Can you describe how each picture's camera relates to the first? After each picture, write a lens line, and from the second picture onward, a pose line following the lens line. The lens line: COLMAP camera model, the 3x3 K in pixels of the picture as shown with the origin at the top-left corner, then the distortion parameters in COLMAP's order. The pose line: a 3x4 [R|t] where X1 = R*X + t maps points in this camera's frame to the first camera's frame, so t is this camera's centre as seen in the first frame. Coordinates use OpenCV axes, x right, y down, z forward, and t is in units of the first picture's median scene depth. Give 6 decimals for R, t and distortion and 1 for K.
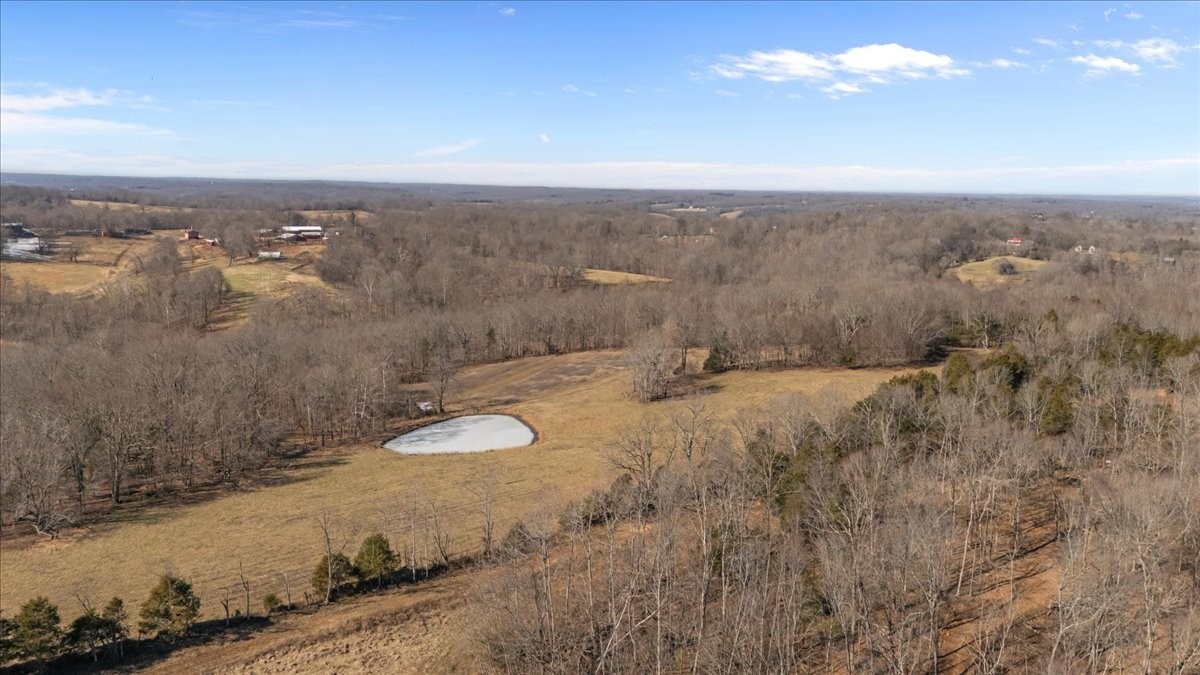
lens RADIAL K [[891.2, 0, 590.9], [0, 891.2, 345.8], [0, 0, 1]] dist [0.091870, -0.106702]
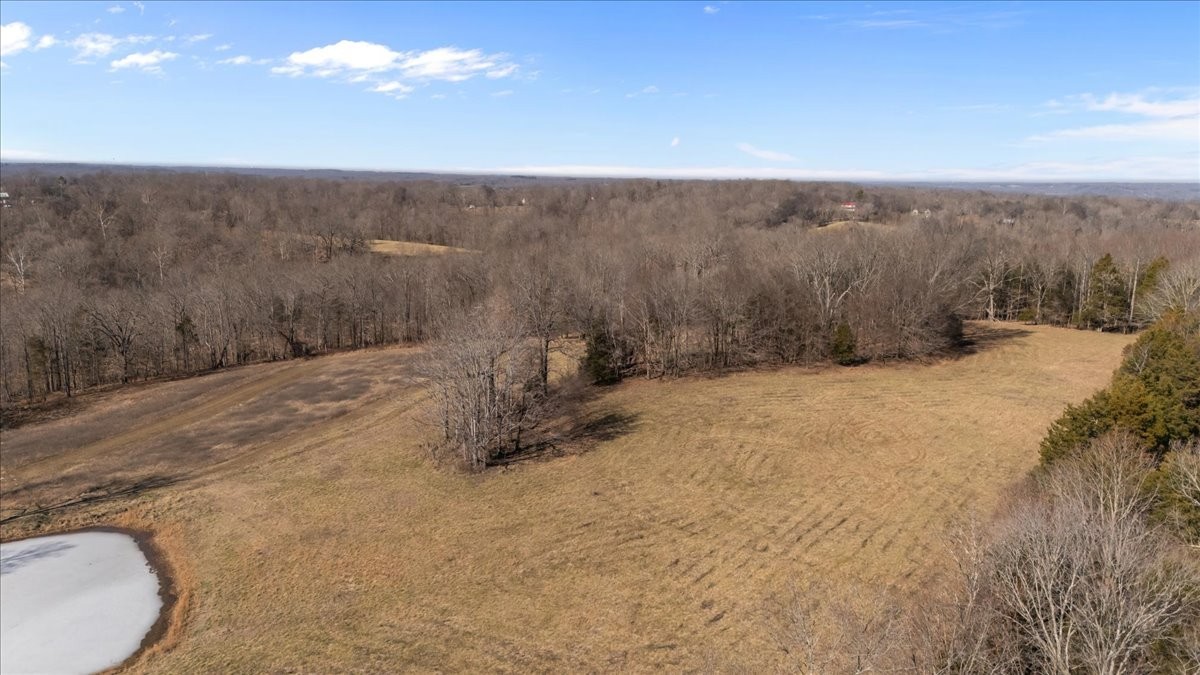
lens RADIAL K [[891.2, 0, 590.9], [0, 891.2, 345.8], [0, 0, 1]] dist [0.091870, -0.106702]
pose [[0.976223, -0.042601, 0.212540, 0.018330], [0.039439, 0.999039, 0.019097, -0.001723], [-0.213149, -0.010260, 0.976966, 0.387876]]
